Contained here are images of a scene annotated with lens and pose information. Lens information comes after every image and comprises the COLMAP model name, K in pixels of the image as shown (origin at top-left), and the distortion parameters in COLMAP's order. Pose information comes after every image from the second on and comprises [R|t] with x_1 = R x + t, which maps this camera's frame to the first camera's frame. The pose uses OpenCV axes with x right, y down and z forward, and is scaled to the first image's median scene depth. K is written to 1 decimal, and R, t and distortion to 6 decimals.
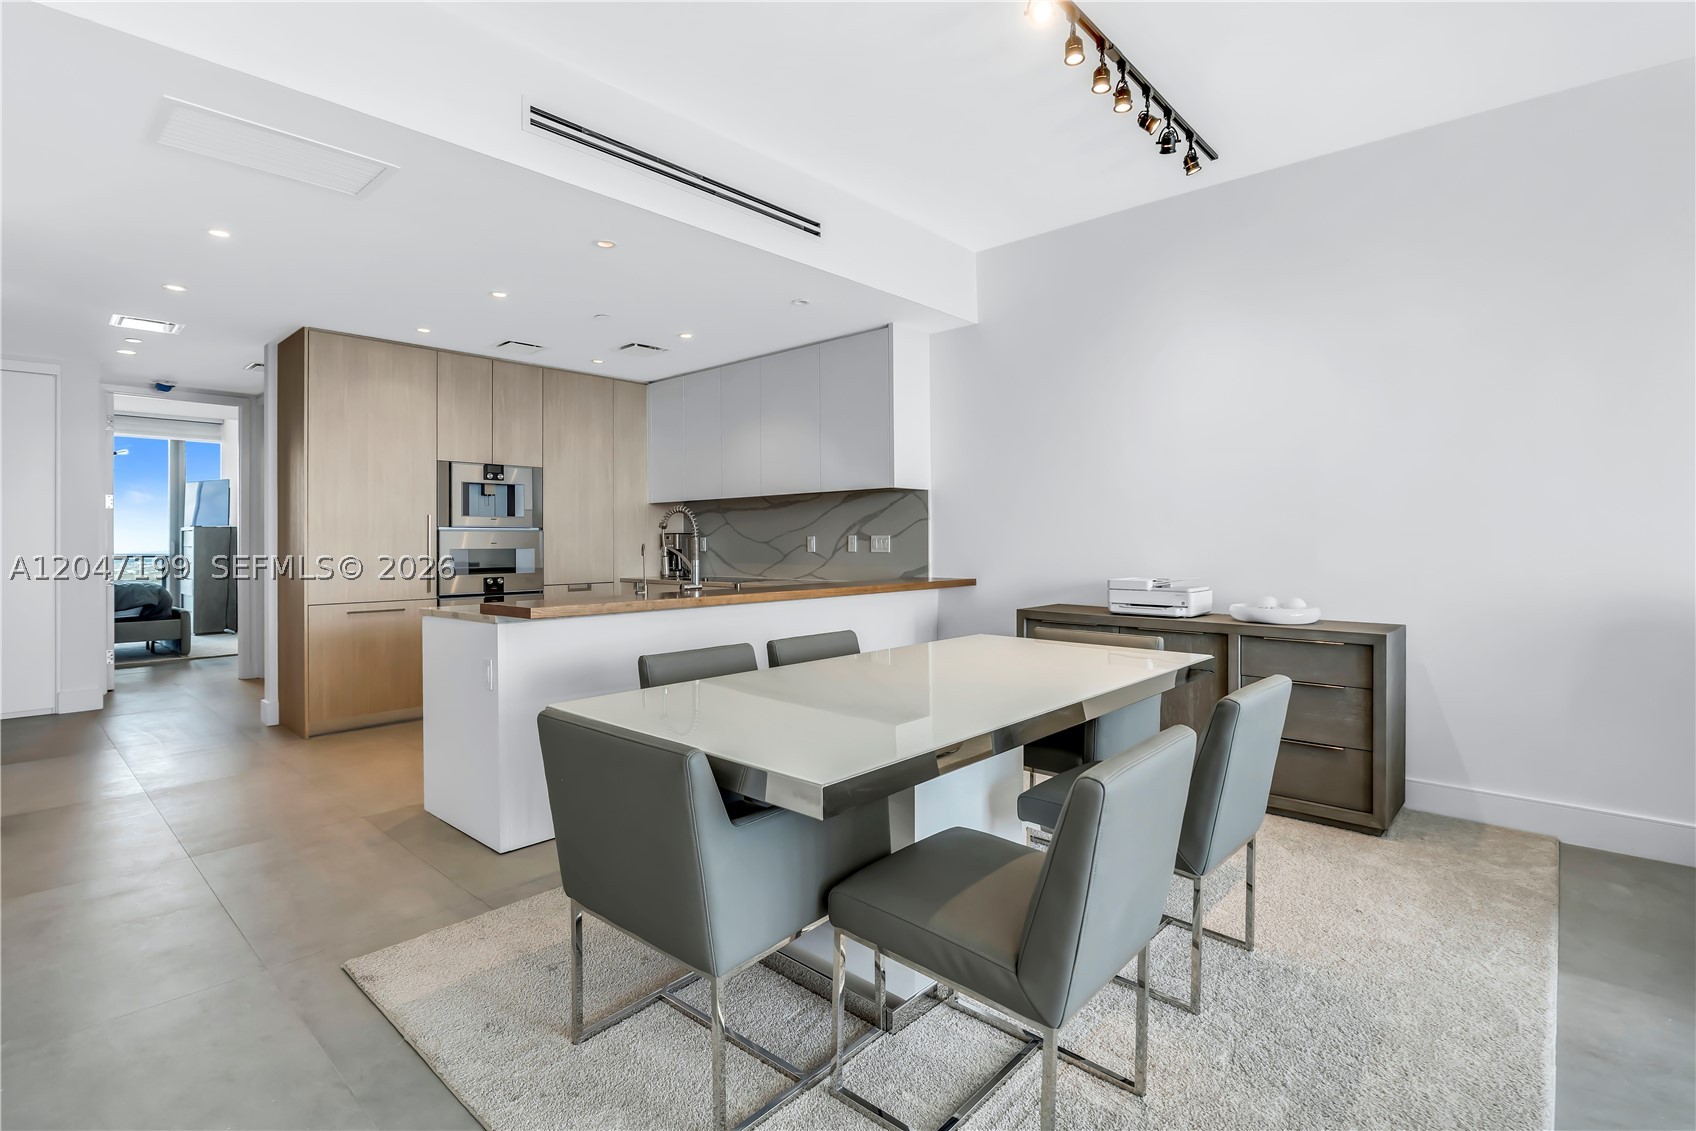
lens RADIAL K [[812.1, 0, 840.4], [0, 812.1, 533.9], [0, 0, 1]] dist [0.002443, 0.000131]
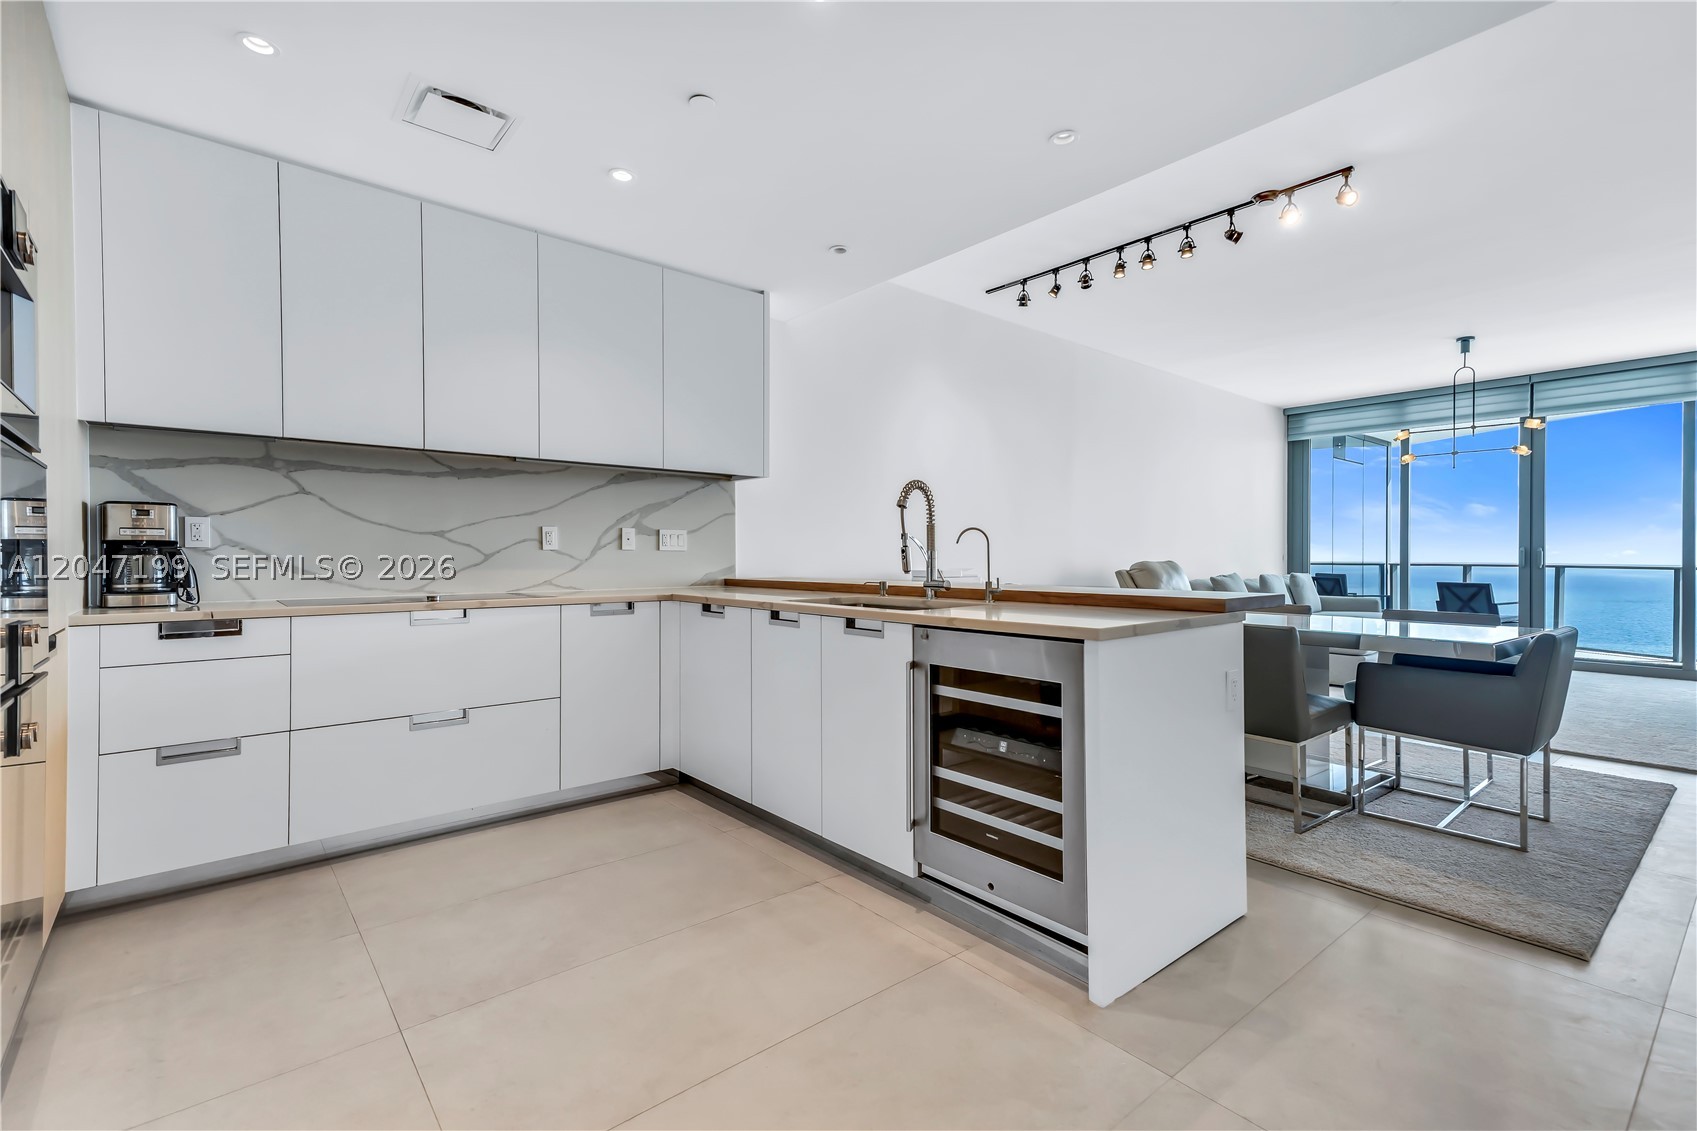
lens RADIAL K [[762.9, 0, 844.3], [0, 762.9, 555.7], [0, 0, 1]] dist [0.040228, 0.000105]
pose [[0.128425, 0.008313, 0.991684, -0.627550], [-0.009477, 0.999929, -0.007155, 0.028978], [-0.991674, -0.008479, 0.128494, 0.666475]]
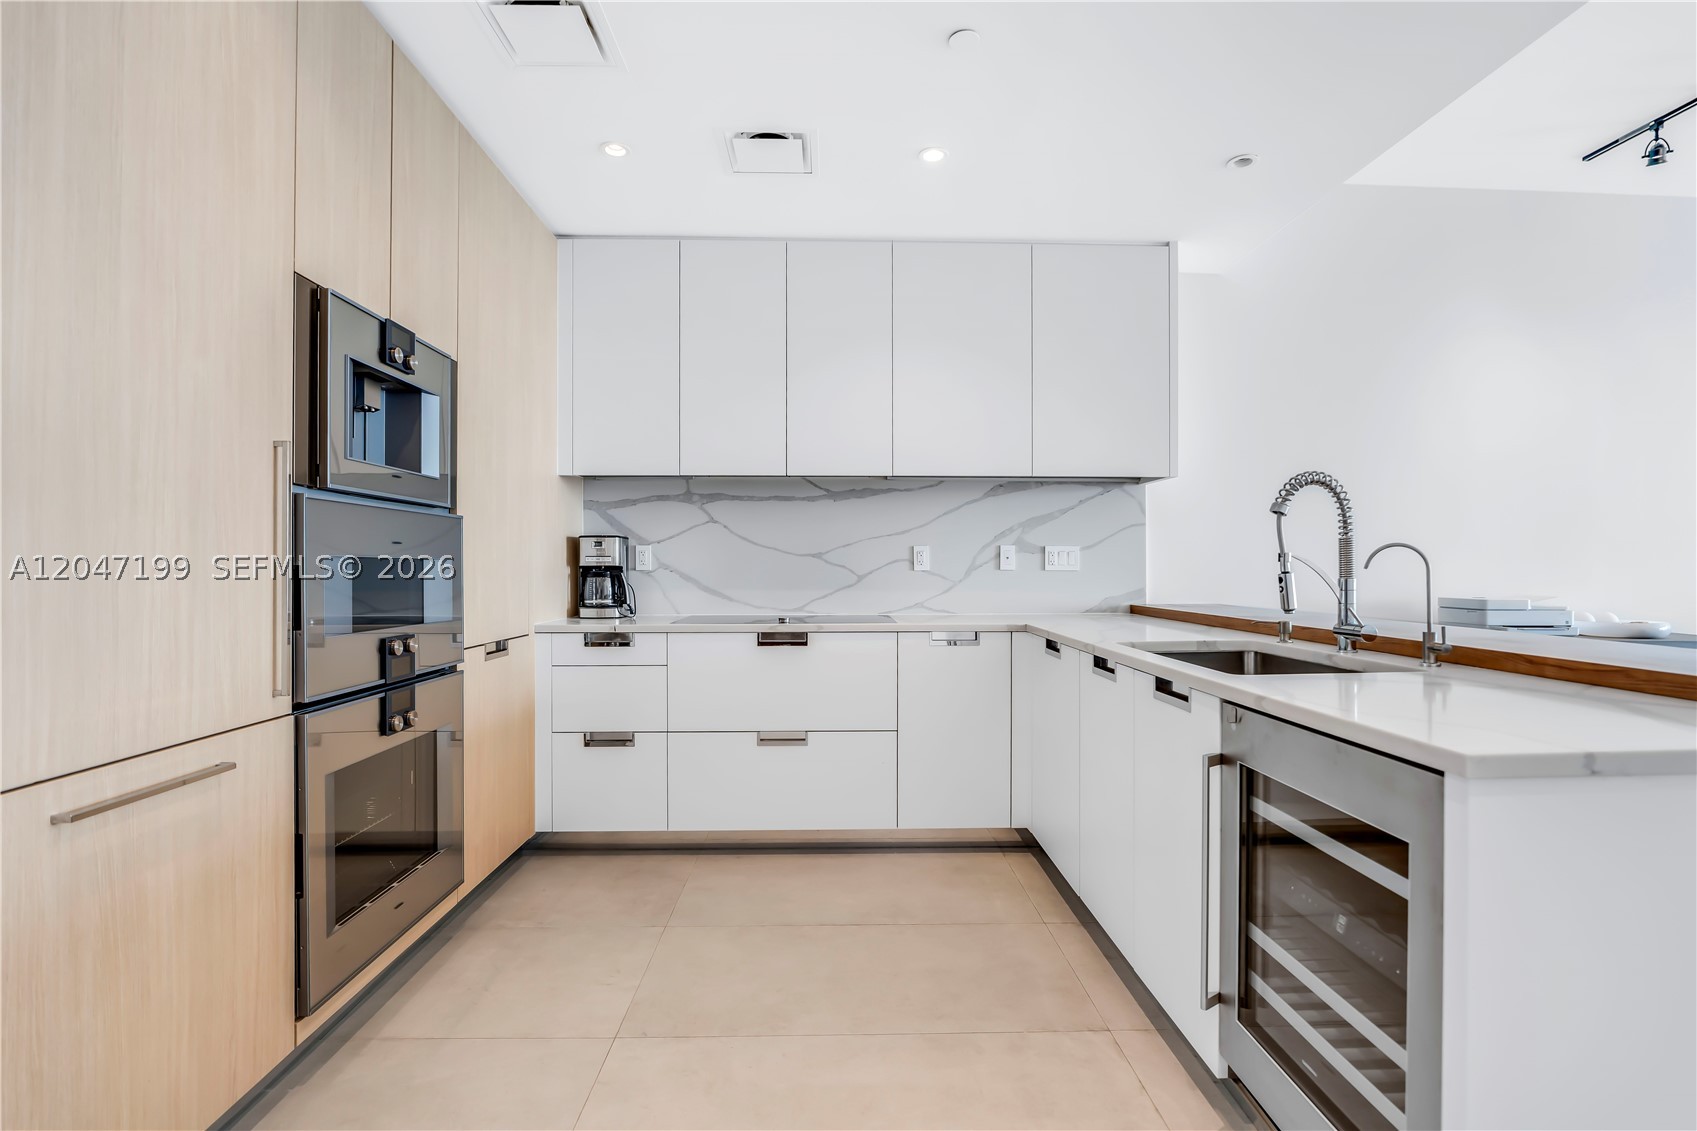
lens RADIAL K [[811.8, 0, 848.5], [0, 811.8, 565.5], [0, 0, 1]] dist [-0.018168, 0.000163]
pose [[0.715900, 0.007136, 0.698166, -0.514201], [-0.010955, 0.999939, 0.001013, 0.018080], [-0.698117, -0.008374, 0.715935, 0.576129]]
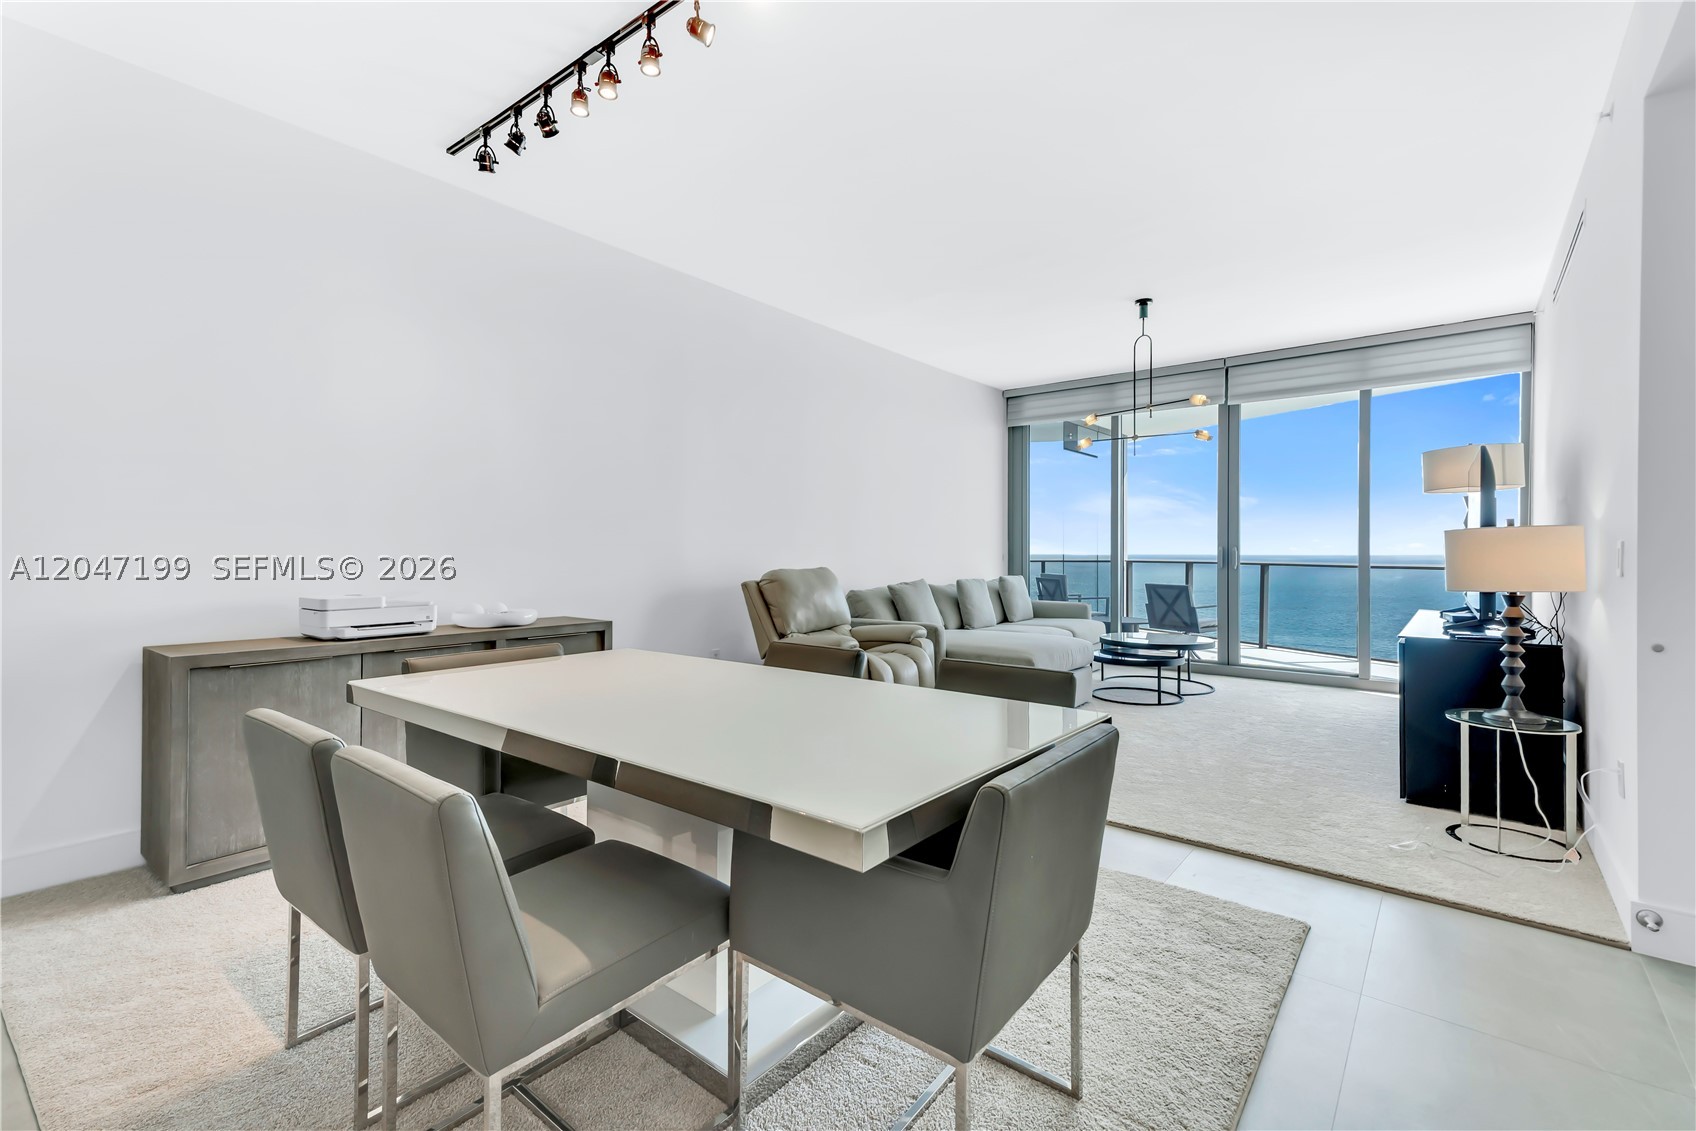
lens RADIAL K [[761.8, 0, 864.6], [0, 761.8, 538.0], [0, 0, 1]] dist [0.021947, 0.000110]
pose [[-0.092651, 0.027348, 0.995323, -0.304734], [0.006881, 0.999616, -0.026825, 0.014583], [-0.995675, 0.004363, -0.092803, 0.367886]]
